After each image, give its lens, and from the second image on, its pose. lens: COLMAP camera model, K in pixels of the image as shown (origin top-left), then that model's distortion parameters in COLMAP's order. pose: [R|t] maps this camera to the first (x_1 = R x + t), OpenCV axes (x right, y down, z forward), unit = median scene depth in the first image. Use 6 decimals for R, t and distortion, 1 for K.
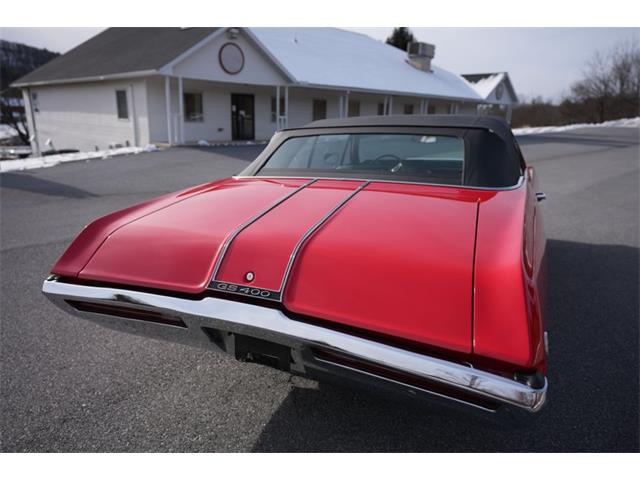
lens RADIAL K [[437.3, 0, 318.0], [0, 437.3, 239.2], [0, 0, 1]] dist [-0.008686, 0.028468]
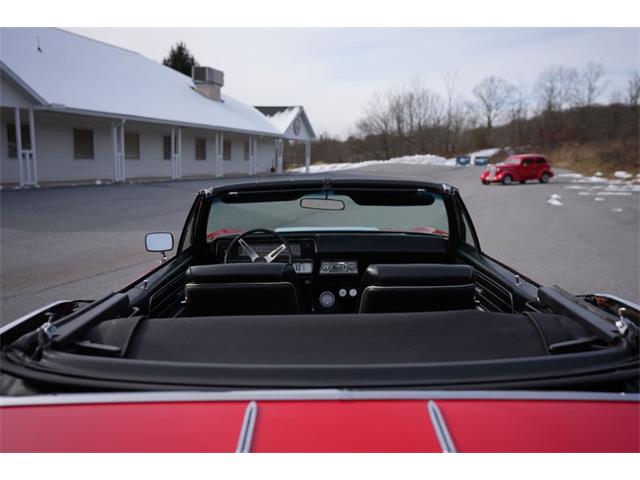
lens RADIAL K [[506.4, 0, 320.0], [0, 506.4, 240.0], [0, 0, 1]] dist [0.034863, 0.004007]
pose [[0.904217, -0.064343, 0.422198, -0.009839], [0.105920, 0.991486, -0.075746, -0.019052], [-0.413729, 0.113209, 0.903334, 0.055500]]
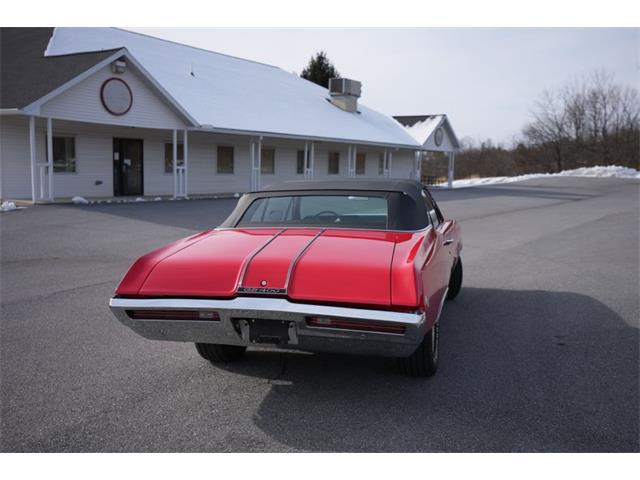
lens RADIAL K [[599.4, 0, 320.0], [0, 599.4, 240.0], [0, 0, 1]] dist [0.056937, 0.032669]
pose [[0.984352, -0.019658, 0.175114, -0.020127], [0.044905, 0.988933, -0.141402, 0.014974], [-0.170396, 0.147053, 0.974341, -0.075318]]
